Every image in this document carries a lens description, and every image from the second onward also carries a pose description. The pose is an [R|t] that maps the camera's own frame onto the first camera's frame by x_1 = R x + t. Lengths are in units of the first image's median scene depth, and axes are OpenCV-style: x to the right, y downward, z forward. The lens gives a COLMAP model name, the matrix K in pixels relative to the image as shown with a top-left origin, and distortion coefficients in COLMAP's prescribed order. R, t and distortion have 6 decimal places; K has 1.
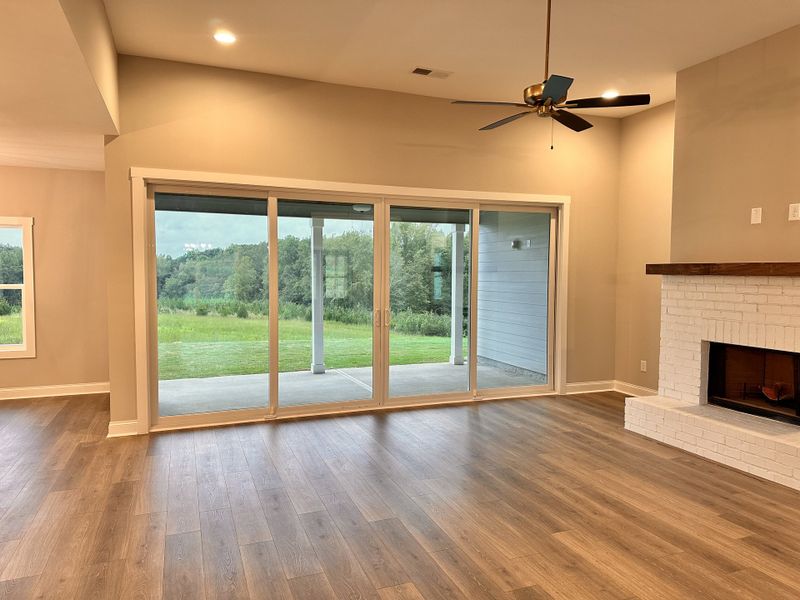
lens RADIAL K [[557.6, 0, 399.5], [0, 557.6, 301.8], [0, 0, 1]] dist [0.095123, -0.123354]
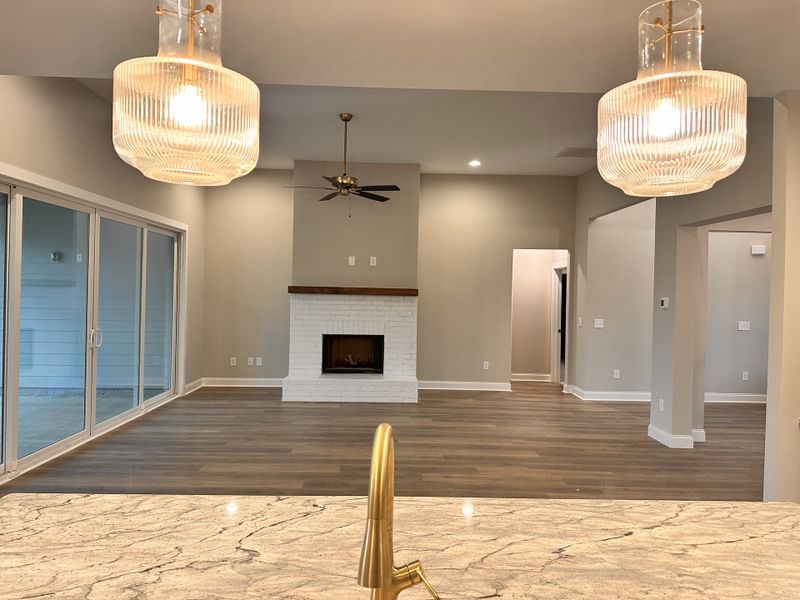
lens RADIAL K [[557.6, 0, 399.5], [0, 557.6, 301.8], [0, 0, 1]] dist [0.095123, -0.123354]
pose [[0.345319, -0.013347, 0.938390, -0.811550], [0.032070, 0.999483, 0.002414, -0.019584], [-0.937937, 0.029261, 0.345568, 0.226491]]
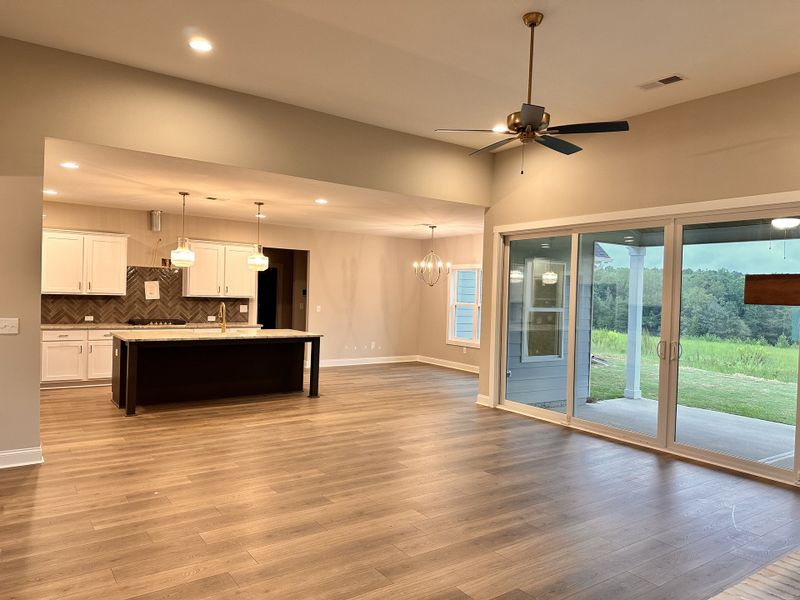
lens RADIAL K [[557.6, 0, 399.5], [0, 557.6, 301.8], [0, 0, 1]] dist [0.095123, -0.123354]
pose [[0.236900, 0.018771, -0.971353, 0.847313], [-0.080456, 0.996758, -0.000360, -0.016208], [0.968197, 0.078237, 0.237642, 0.389618]]
